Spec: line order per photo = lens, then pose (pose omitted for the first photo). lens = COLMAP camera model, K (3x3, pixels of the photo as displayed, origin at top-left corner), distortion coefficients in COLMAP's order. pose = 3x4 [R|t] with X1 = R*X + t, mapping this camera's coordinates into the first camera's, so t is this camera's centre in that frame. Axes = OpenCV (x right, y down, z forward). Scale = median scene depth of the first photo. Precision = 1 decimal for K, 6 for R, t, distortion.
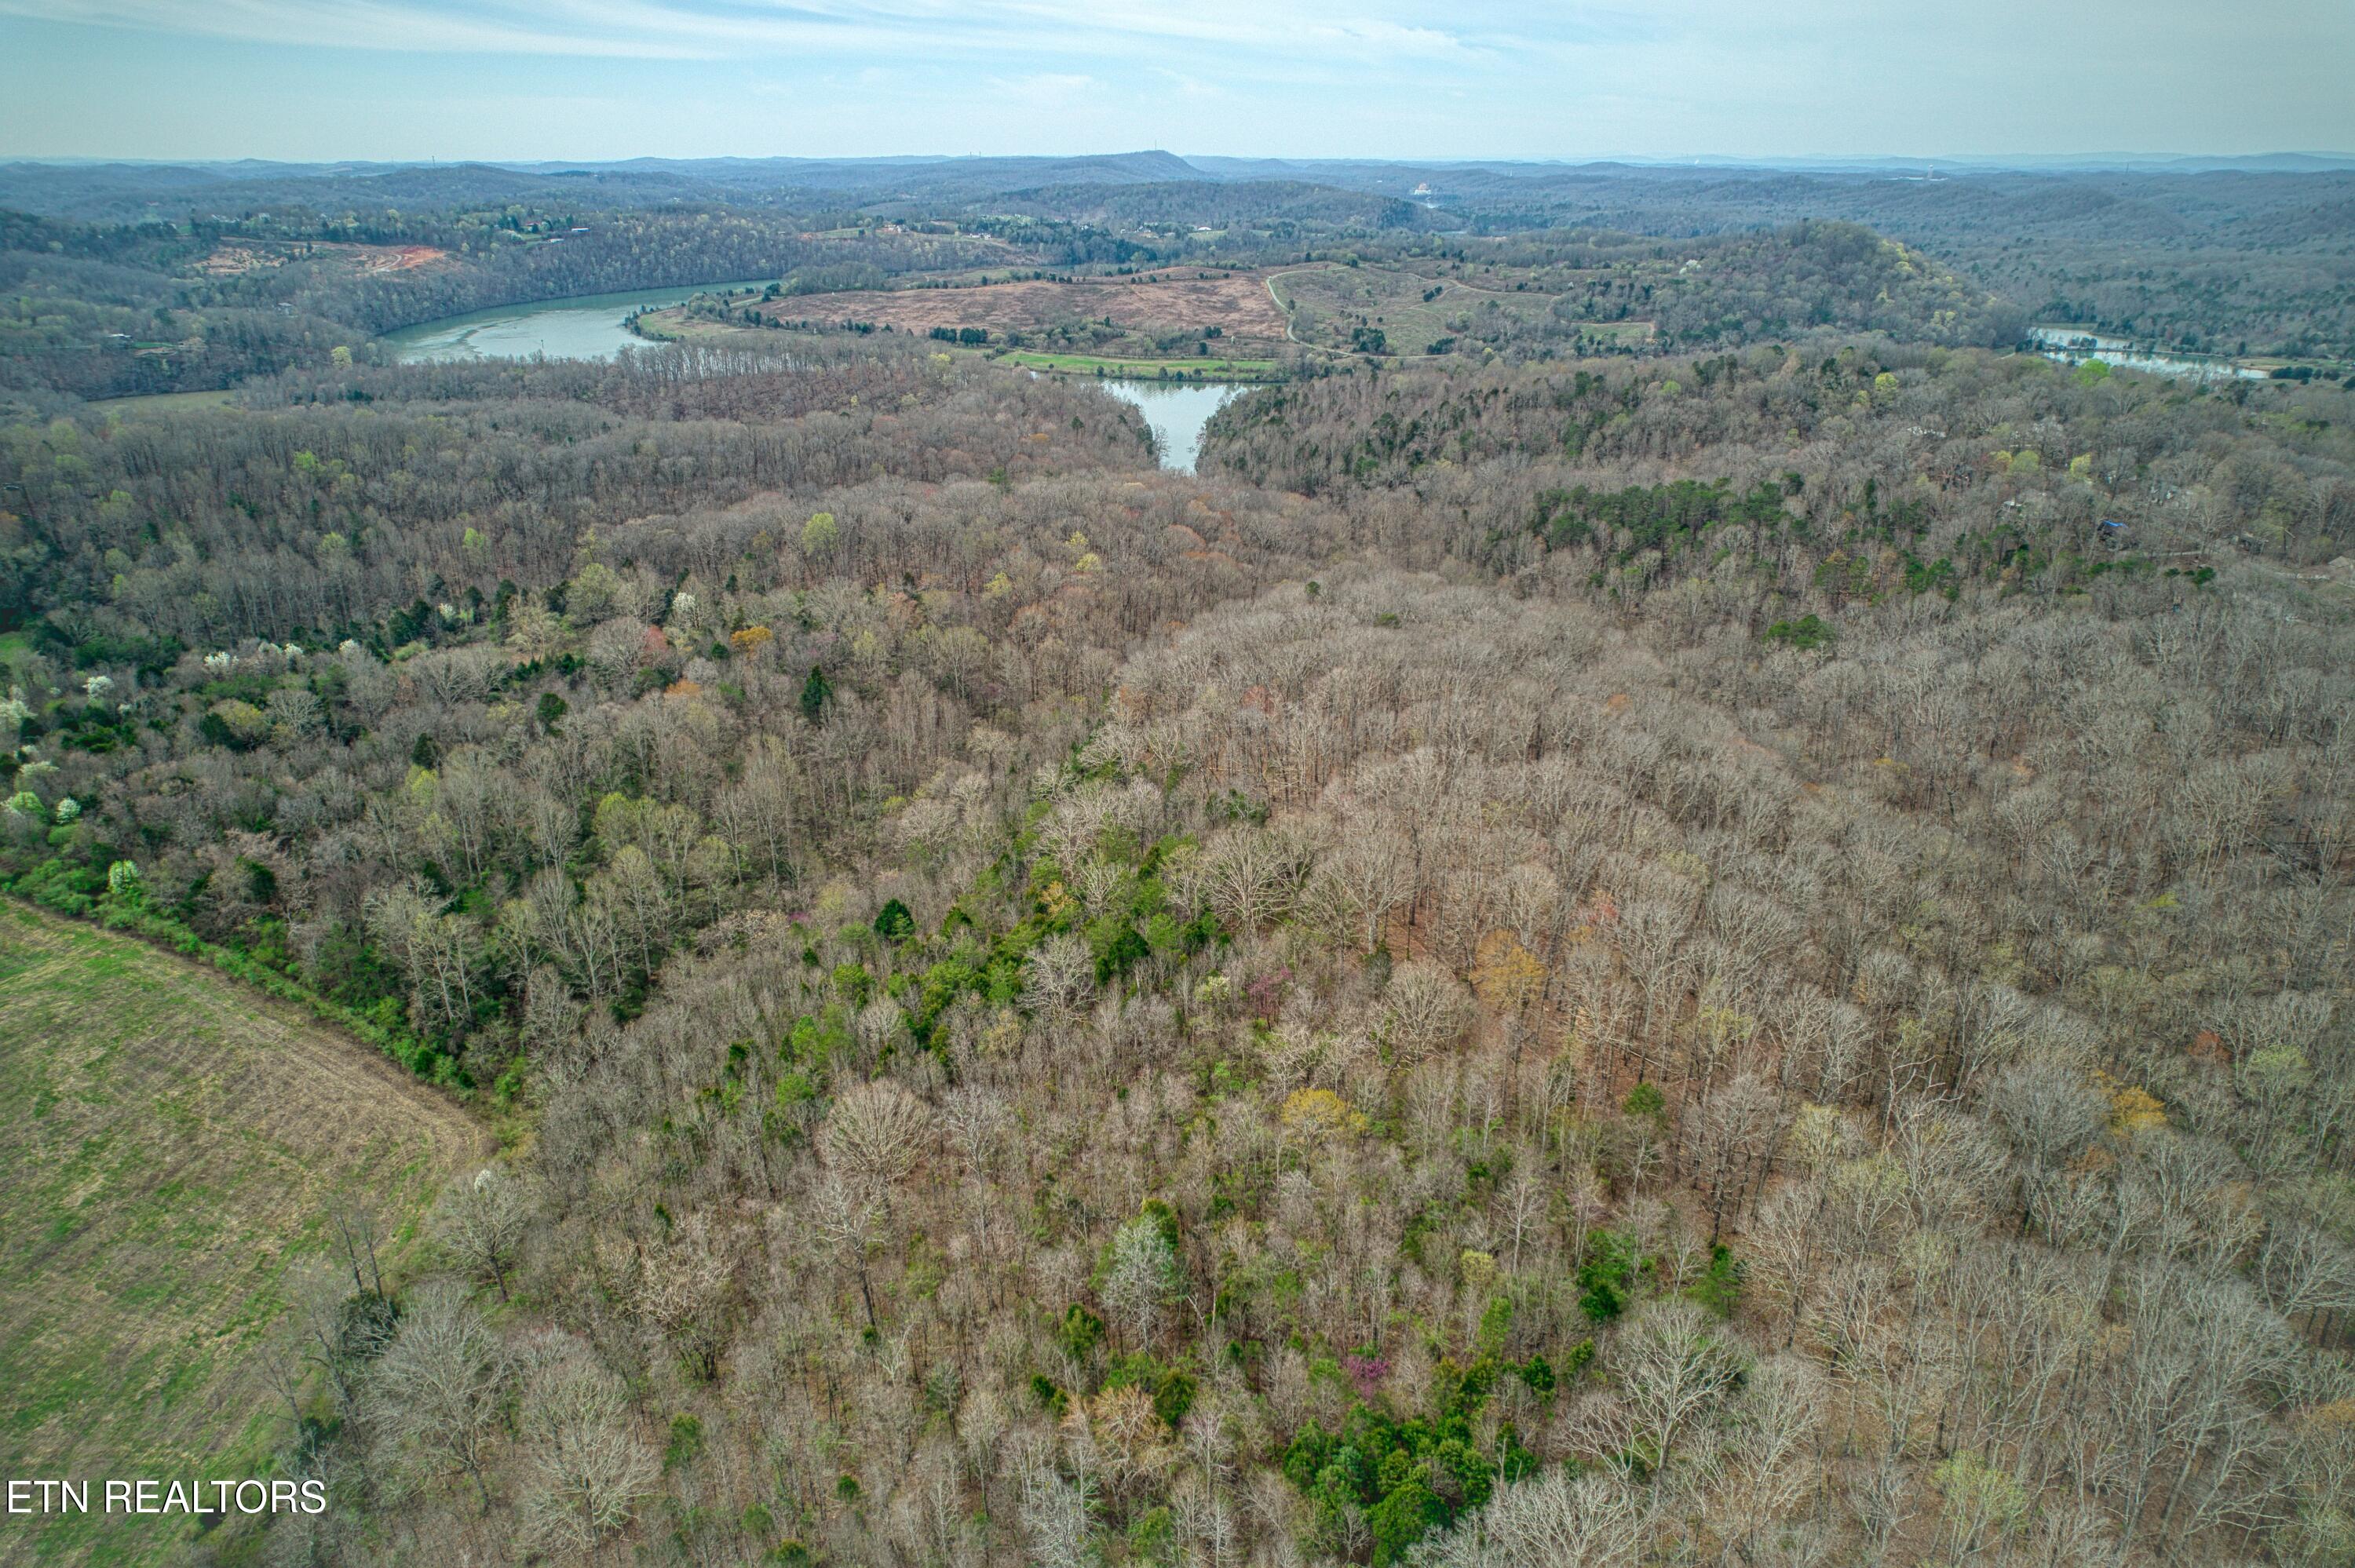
lens RADIAL K [[1523.6, 0, 1177.5], [0, 1523.6, 784.0], [0, 0, 1]] dist [-0.079317, 0.075439]
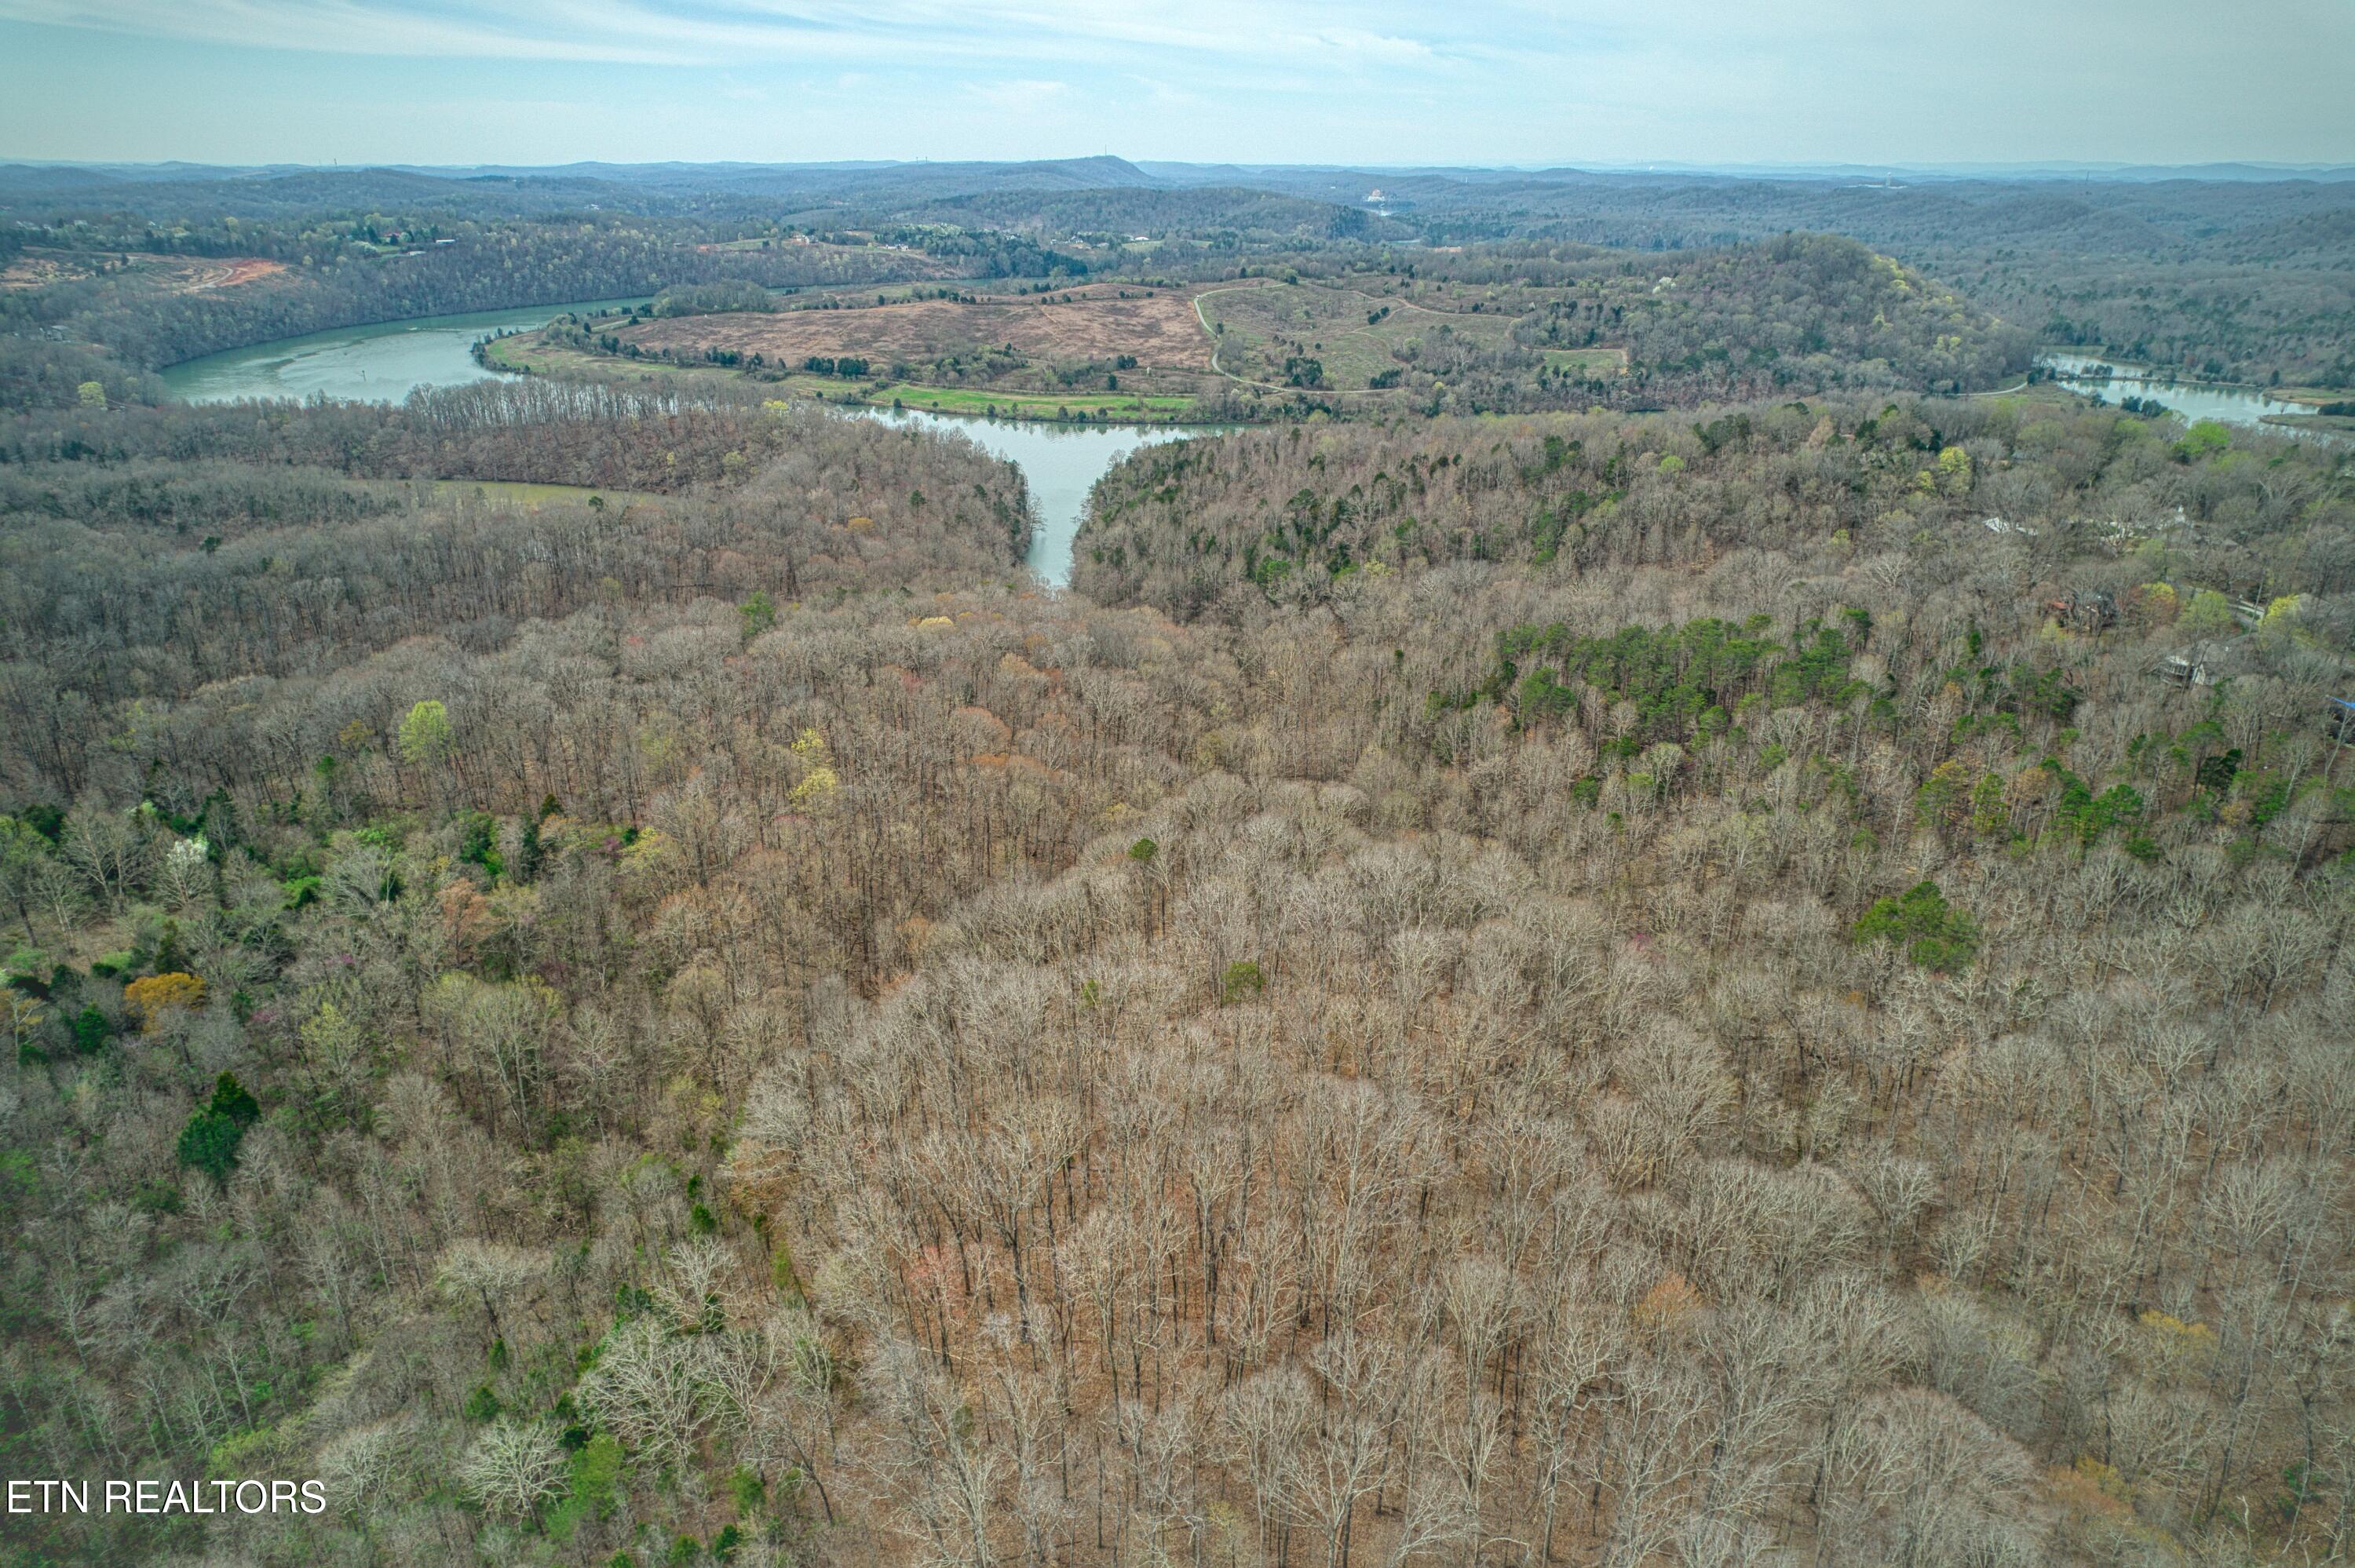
lens RADIAL K [[1523.6, 0, 1177.5], [0, 1523.6, 784.0], [0, 0, 1]] dist [-0.079317, 0.075439]
pose [[0.999655, -0.007250, 0.025231, 0.028419], [0.007329, 0.999969, -0.003036, -0.050542], [-0.025208, 0.003220, 0.999677, 0.121412]]
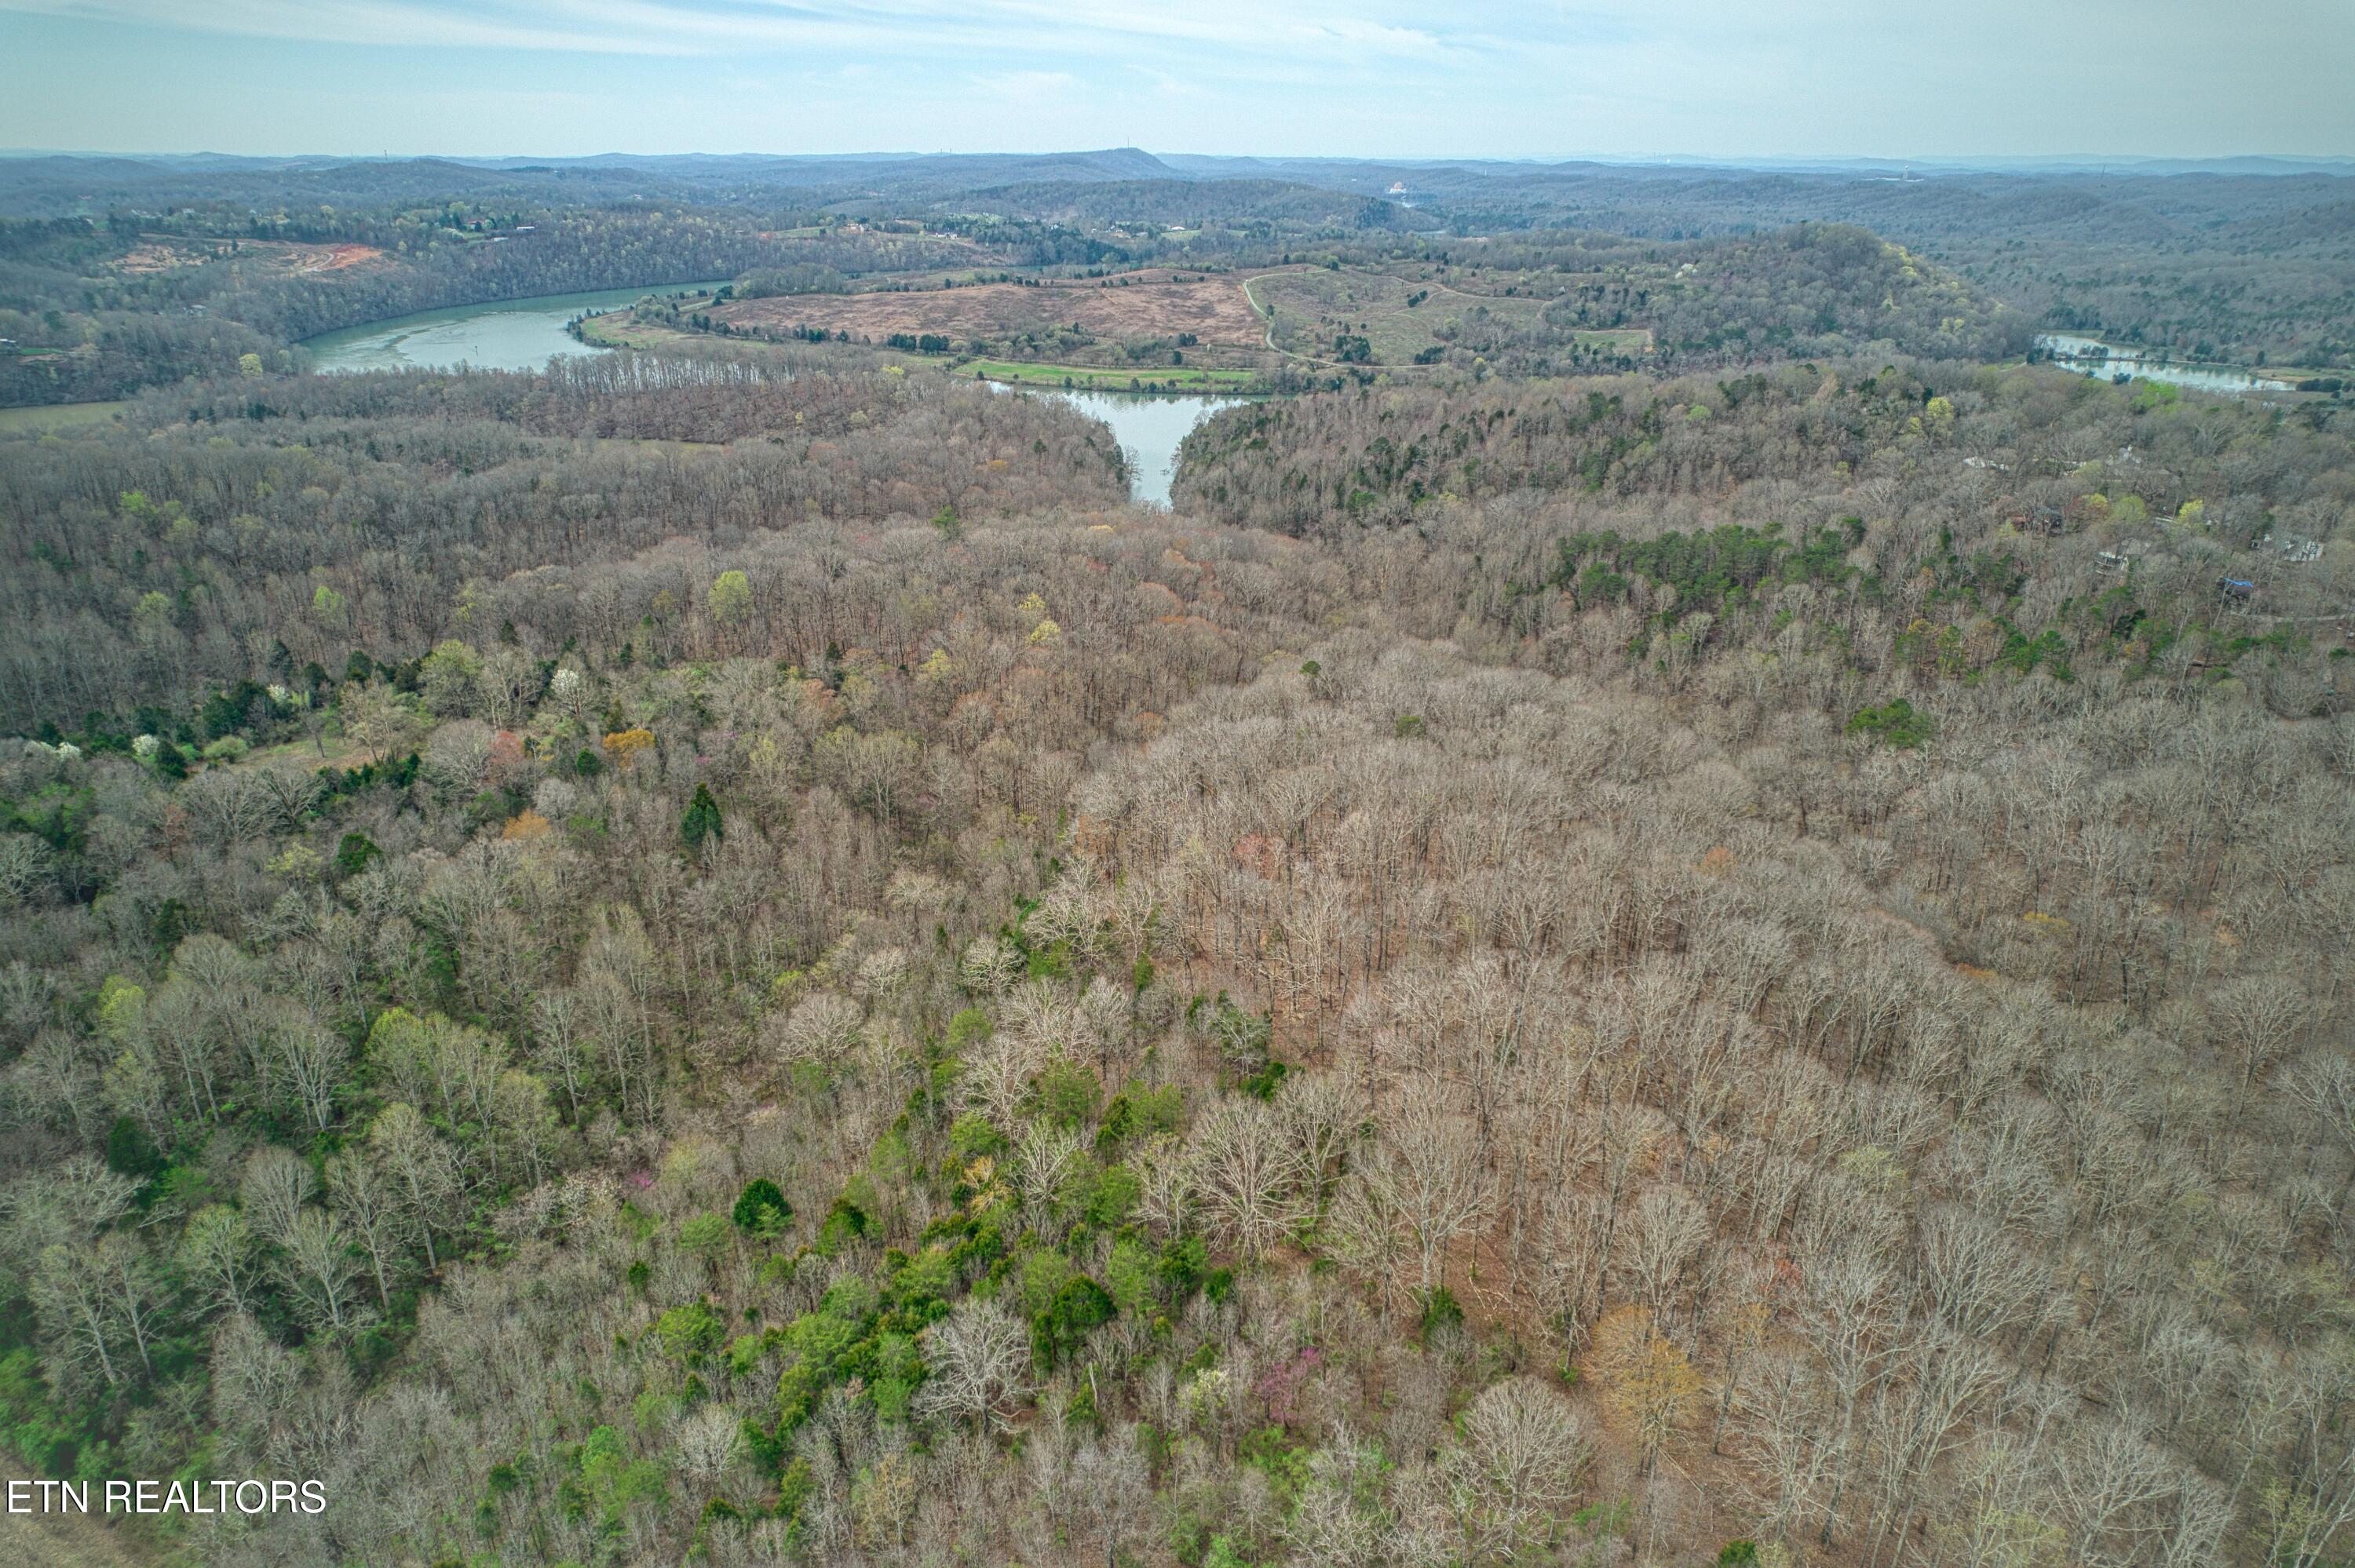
lens RADIAL K [[1523.6, 0, 1177.5], [0, 1523.6, 784.0], [0, 0, 1]] dist [-0.079317, 0.075439]
pose [[0.999851, -0.002697, 0.017040, 0.000150], [0.002675, 0.999996, 0.001313, -0.021869], [-0.017044, -0.001268, 0.999854, 0.053420]]
